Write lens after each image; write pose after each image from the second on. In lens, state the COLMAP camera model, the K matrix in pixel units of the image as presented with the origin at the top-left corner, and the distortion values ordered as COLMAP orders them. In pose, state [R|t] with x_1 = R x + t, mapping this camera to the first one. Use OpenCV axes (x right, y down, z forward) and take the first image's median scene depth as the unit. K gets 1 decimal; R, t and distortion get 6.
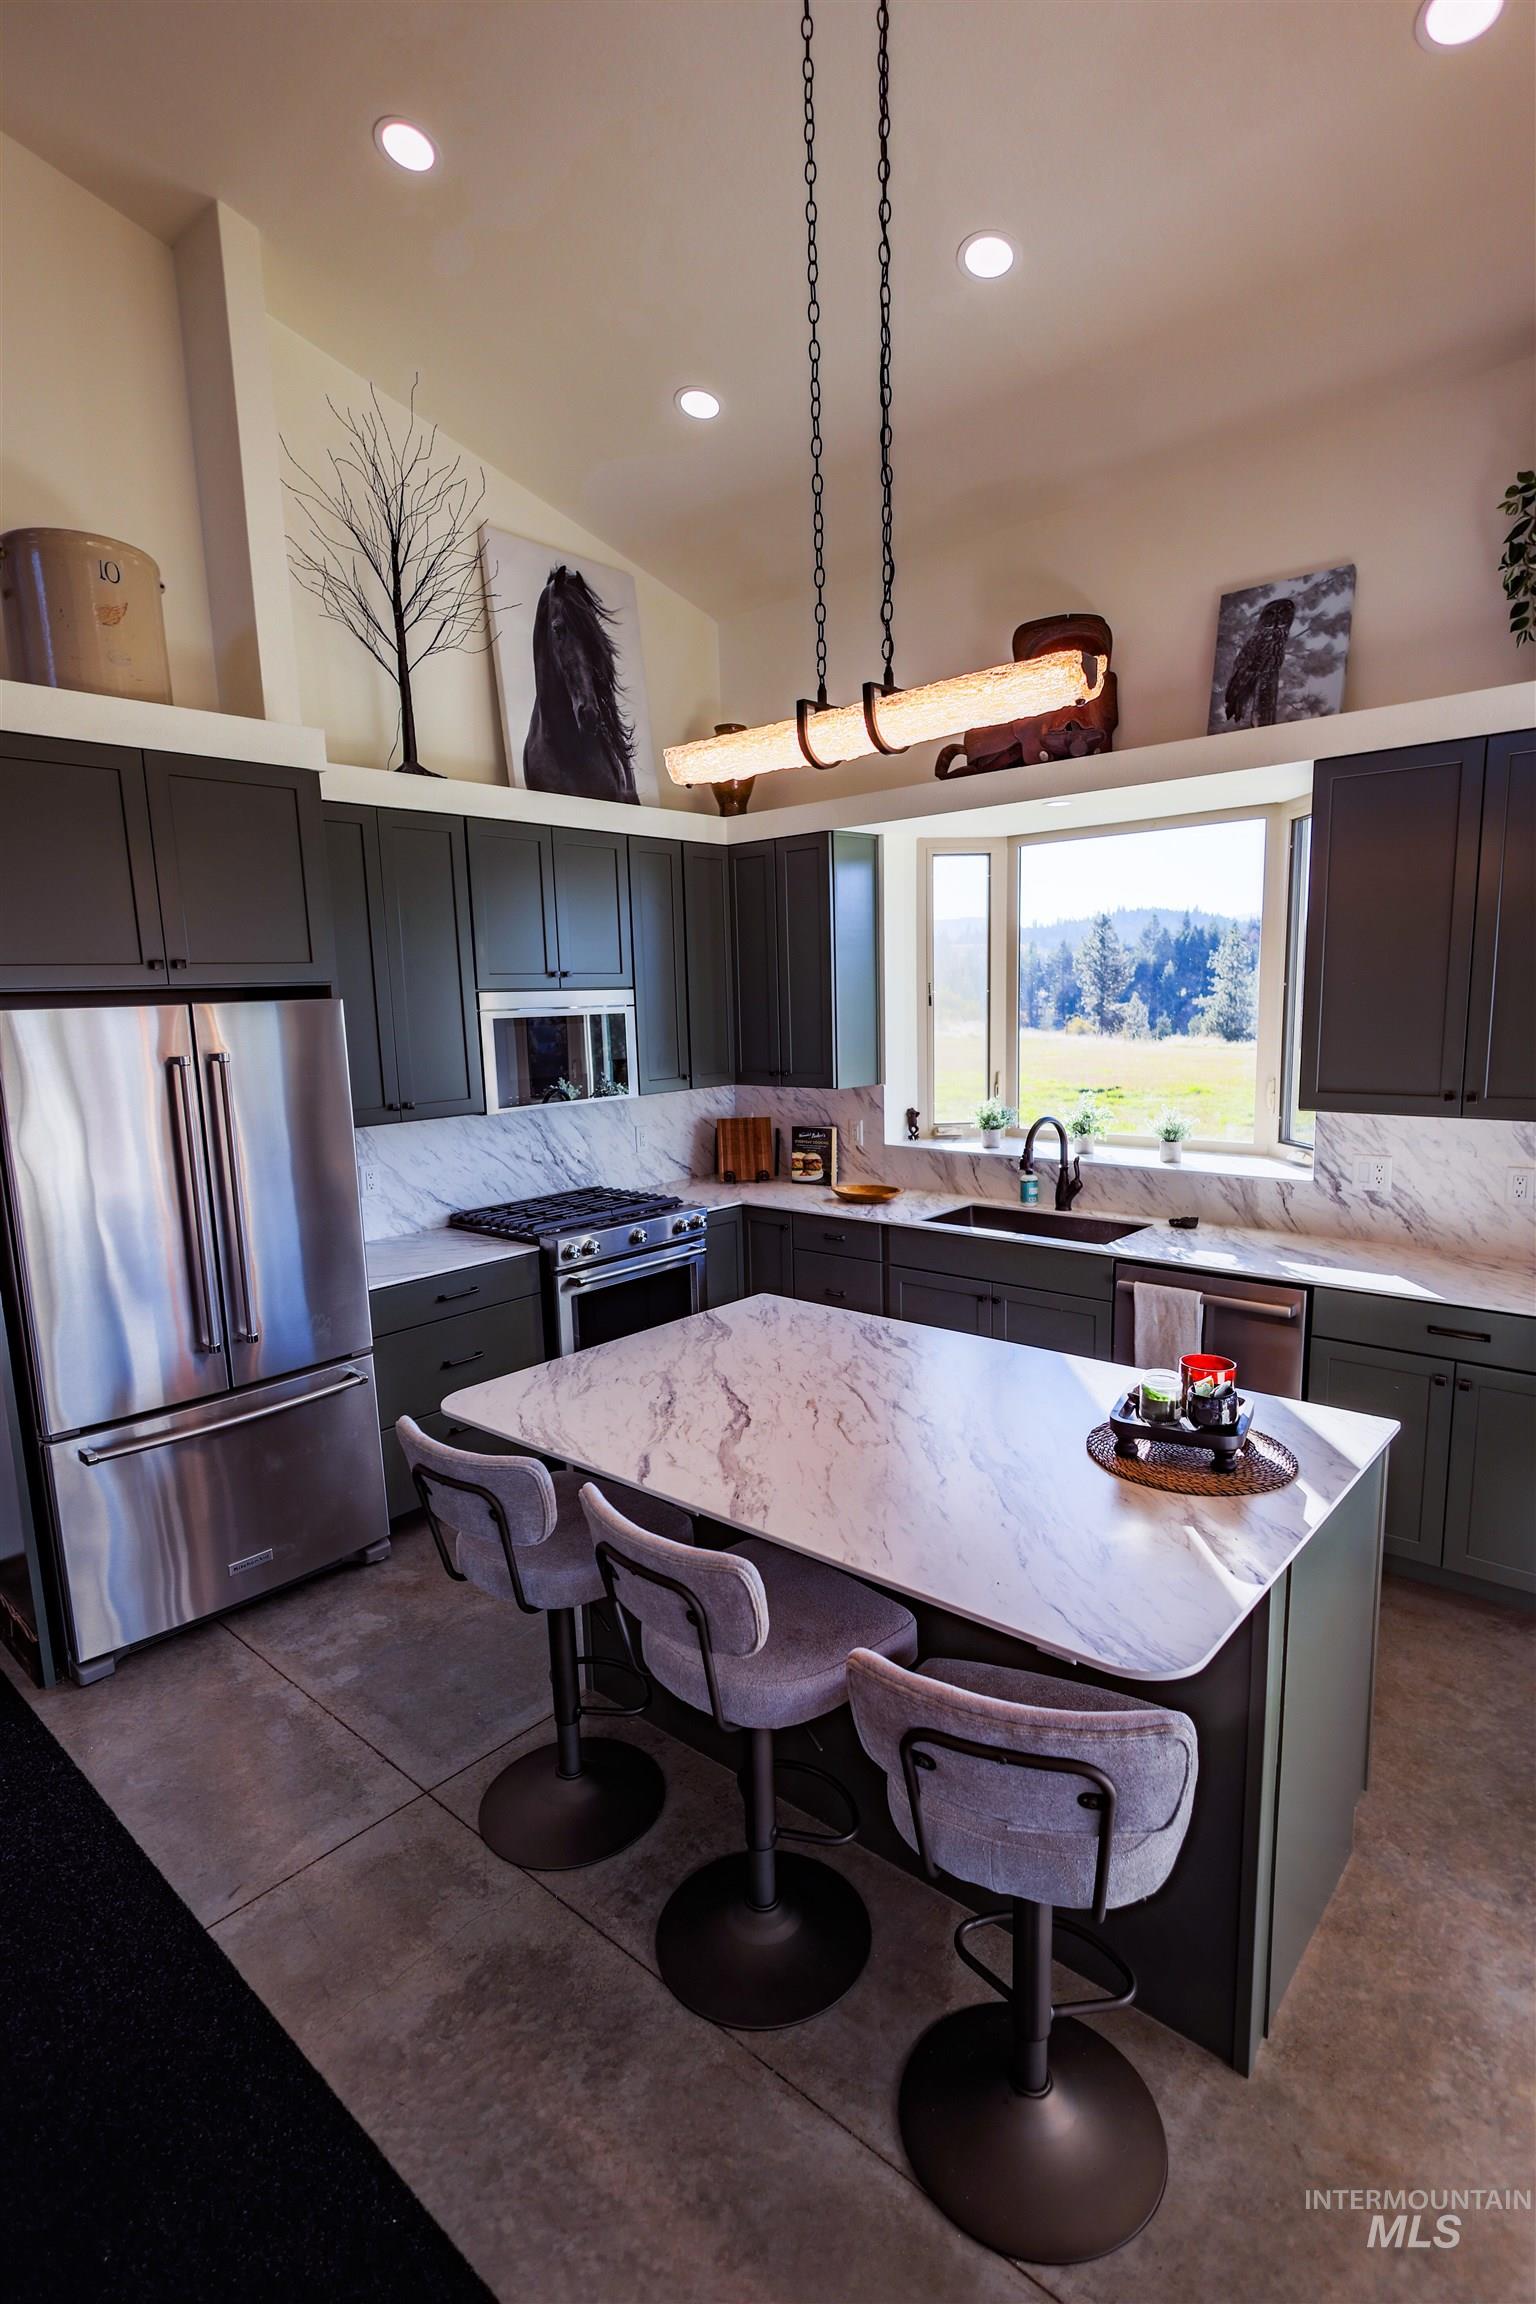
lens RADIAL K [[1126.4, 0, 760.4], [0, 1126.4, 1166.4], [0, 0, 1]] dist [-0.003066, 0.000122]
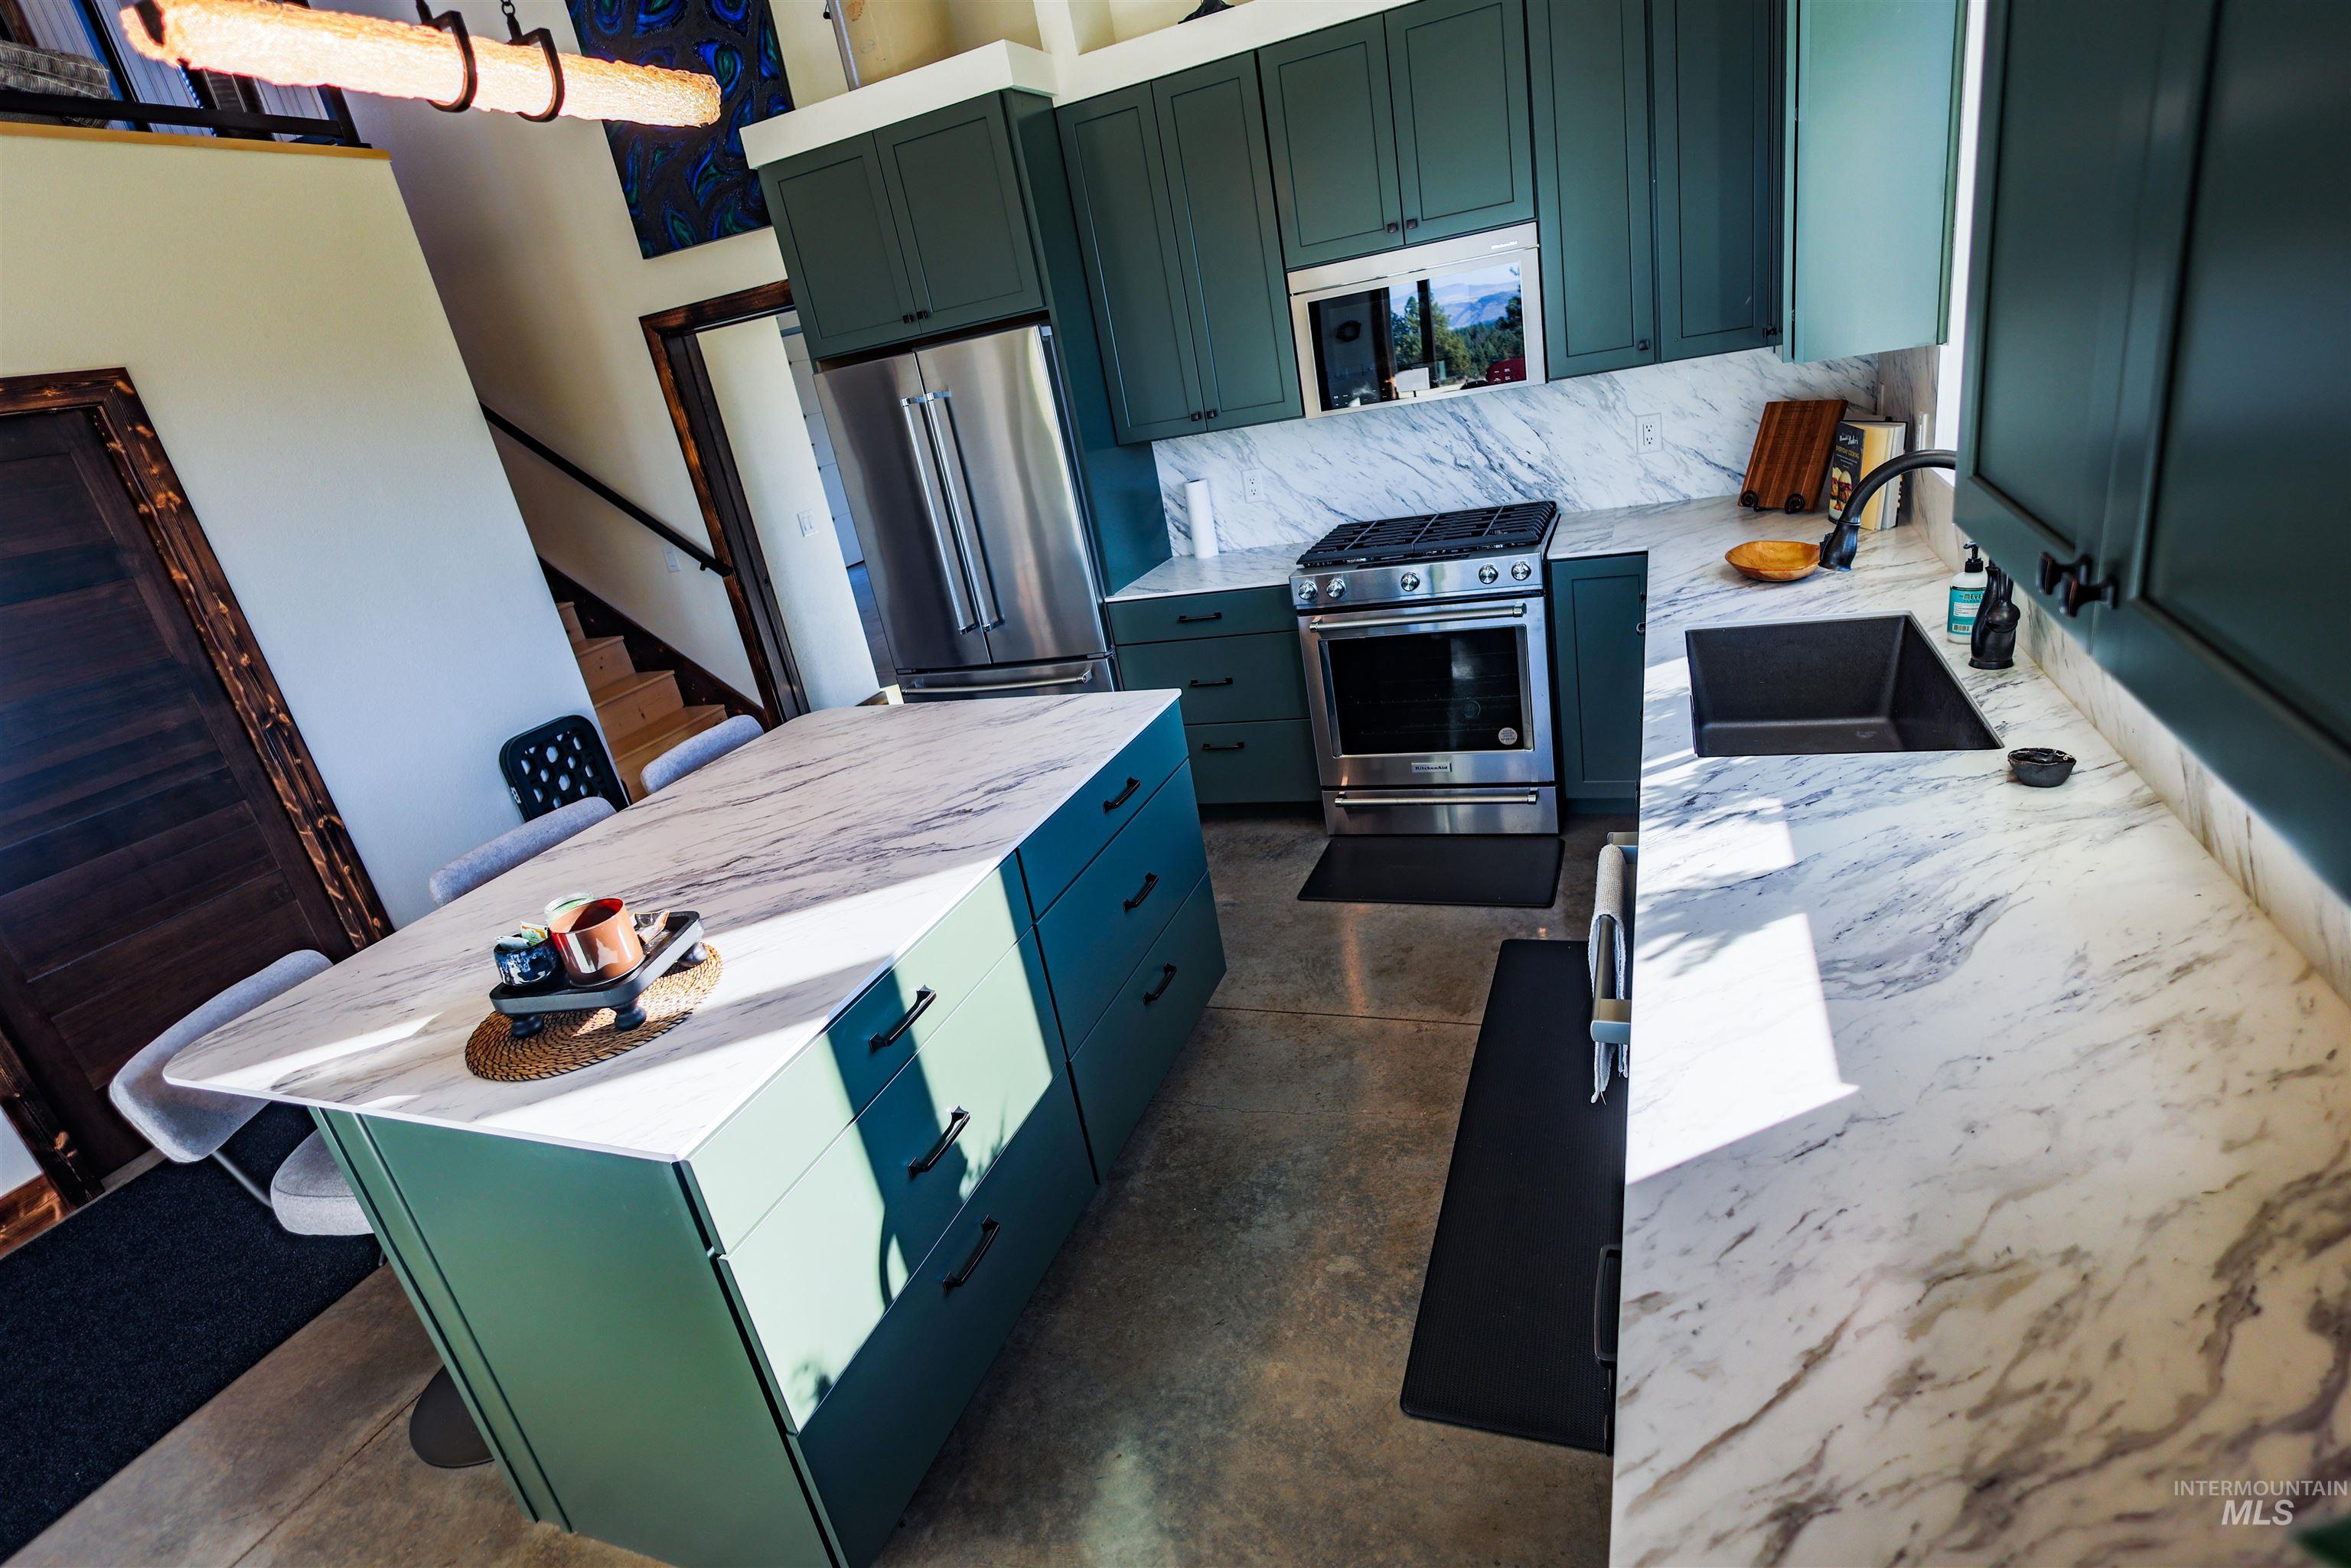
lens RADIAL K [[1146.8, 0, 1167.7], [0, 1146.8, 776.6], [0, 0, 1]] dist [-0.001839, 0.000321]
pose [[0.339670, 0.302759, -0.890484, 0.587779], [0.025097, 0.943520, 0.330364, -0.078955], [0.940210, -0.134564, 0.312887, 0.562022]]
